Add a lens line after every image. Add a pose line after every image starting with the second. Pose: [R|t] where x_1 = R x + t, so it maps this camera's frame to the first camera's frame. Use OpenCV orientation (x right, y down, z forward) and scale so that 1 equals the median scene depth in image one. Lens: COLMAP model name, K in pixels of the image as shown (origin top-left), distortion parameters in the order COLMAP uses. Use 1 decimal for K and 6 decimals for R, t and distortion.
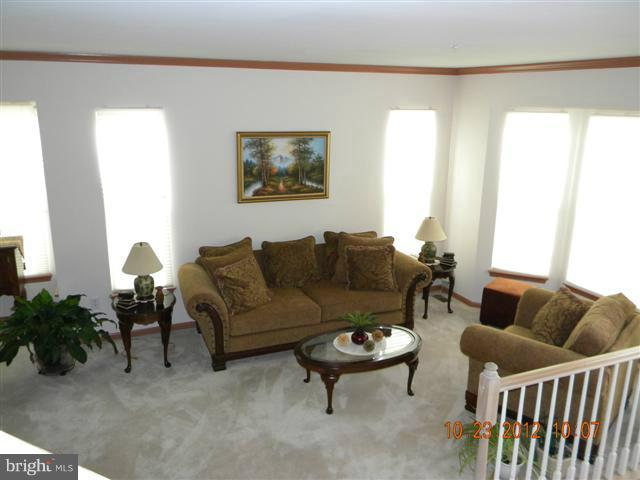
lens RADIAL K [[530.1, 0, 316.8], [0, 530.1, 235.7], [0, 0, 1]] dist [0.032820, -0.057098]
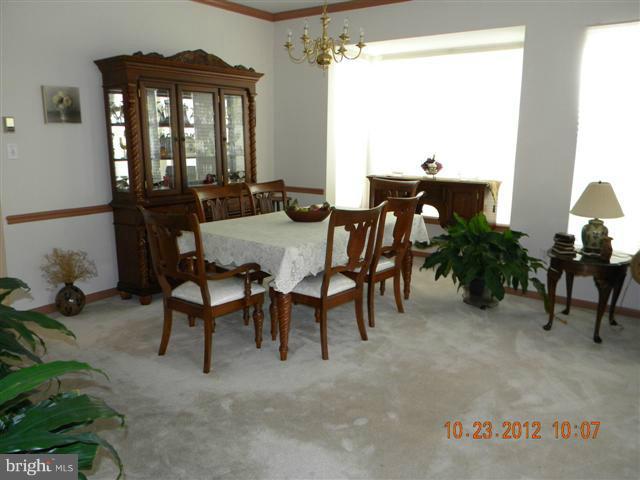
lens RADIAL K [[530.1, 0, 316.8], [0, 530.1, 235.7], [0, 0, 1]] dist [0.032820, -0.057098]
pose [[0.511578, 0.151684, -0.845742, 0.148671], [-0.223754, 0.973852, 0.039315, 0.164017], [0.829592, 0.169126, 0.532141, 0.236870]]
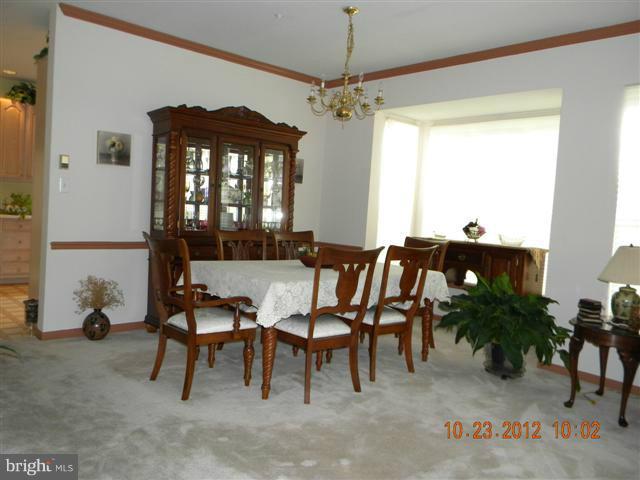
lens RADIAL K [[530.1, 0, 316.8], [0, 530.1, 235.7], [0, 0, 1]] dist [0.032820, -0.057098]
pose [[0.336030, 0.051495, -0.940443, 0.221078], [-0.299087, 0.952657, -0.054702, 0.177949], [0.893102, 0.299655, 0.335522, 0.373687]]
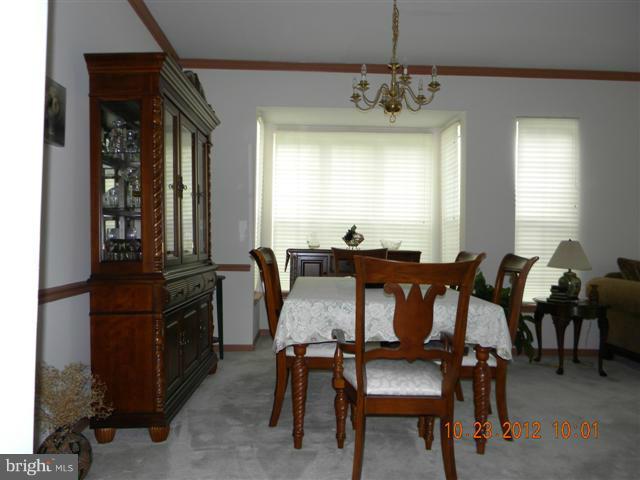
lens RADIAL K [[530.1, 0, 316.8], [0, 530.1, 235.7], [0, 0, 1]] dist [0.032820, -0.057098]
pose [[0.930307, -0.003881, -0.366760, -0.415814], [-0.097191, 0.961590, -0.256705, 0.307370], [0.353670, 0.274461, 0.894198, -0.020840]]
